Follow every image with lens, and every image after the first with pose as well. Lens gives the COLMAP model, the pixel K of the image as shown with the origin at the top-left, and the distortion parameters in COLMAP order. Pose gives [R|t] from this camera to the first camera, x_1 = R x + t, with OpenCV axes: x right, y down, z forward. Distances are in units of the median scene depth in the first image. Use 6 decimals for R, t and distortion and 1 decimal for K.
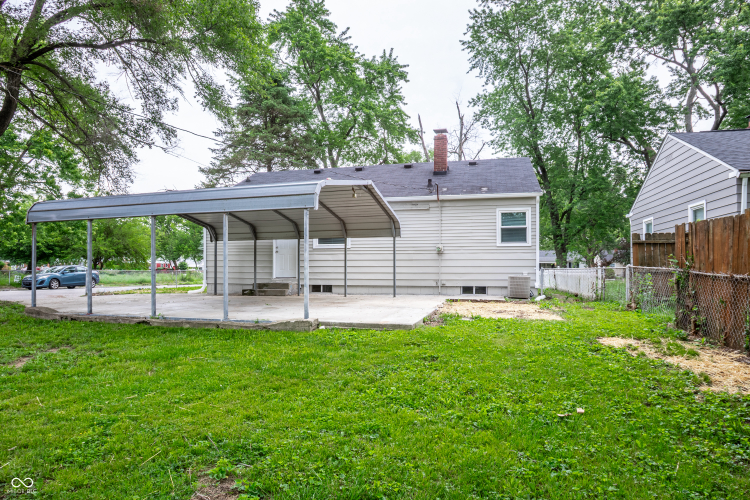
lens RADIAL K [[361.6, 0, 375.0], [0, 361.6, 250.0], [0, 0, 1]] dist [-0.060520, 0.027201]
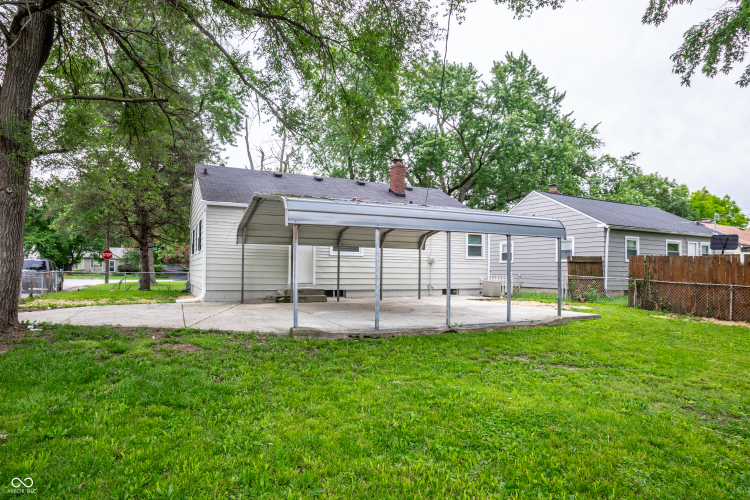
lens RADIAL K [[340.9, 0, 375.9], [0, 340.9, 253.2], [0, 0, 1]] dist [-0.054443, 0.021978]
pose [[0.842286, 0.037522, 0.537723, -0.631222], [-0.037806, 0.999230, -0.010507, -0.005351], [-0.537703, -0.011479, 0.843056, 0.105207]]
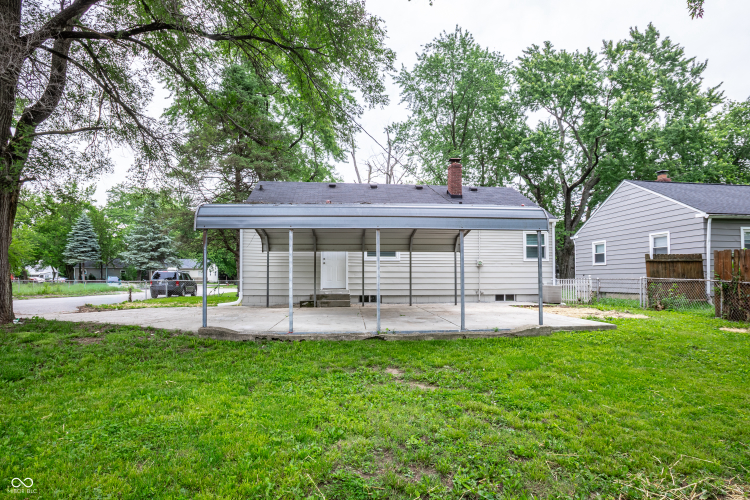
lens RADIAL K [[340.9, 0, 375.9], [0, 340.9, 253.2], [0, 0, 1]] dist [-0.054443, 0.021978]
pose [[0.954666, 0.019701, 0.297025, -0.477009], [-0.013074, 0.999620, -0.024280, -0.003056], [-0.297390, 0.019296, 0.954561, 0.053423]]
